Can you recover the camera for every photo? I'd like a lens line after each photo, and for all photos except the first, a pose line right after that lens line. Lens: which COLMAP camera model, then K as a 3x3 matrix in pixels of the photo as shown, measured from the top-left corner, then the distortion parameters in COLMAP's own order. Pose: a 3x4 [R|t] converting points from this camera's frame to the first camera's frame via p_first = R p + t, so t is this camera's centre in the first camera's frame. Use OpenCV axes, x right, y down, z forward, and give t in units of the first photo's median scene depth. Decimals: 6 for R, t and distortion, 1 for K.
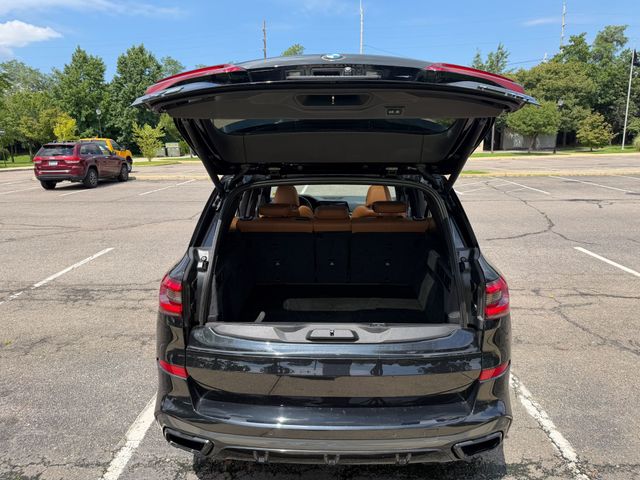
lens RADIAL K [[455.1, 0, 320.3], [0, 455.1, 253.8], [0, 0, 1]] dist [-0.007133, -0.003788]
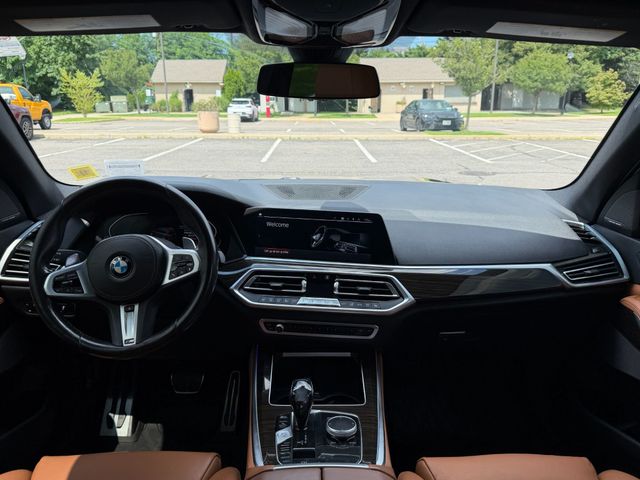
lens RADIAL K [[473.1, 0, 318.7], [0, 473.1, 250.5], [0, 0, 1]] dist [0.006962, -0.047791]
pose [[0.998887, 0.000970, 0.047148, 0.044768], [-0.003900, 0.998062, 0.062109, -0.088332], [-0.046996, -0.062224, 0.996955, 0.591815]]
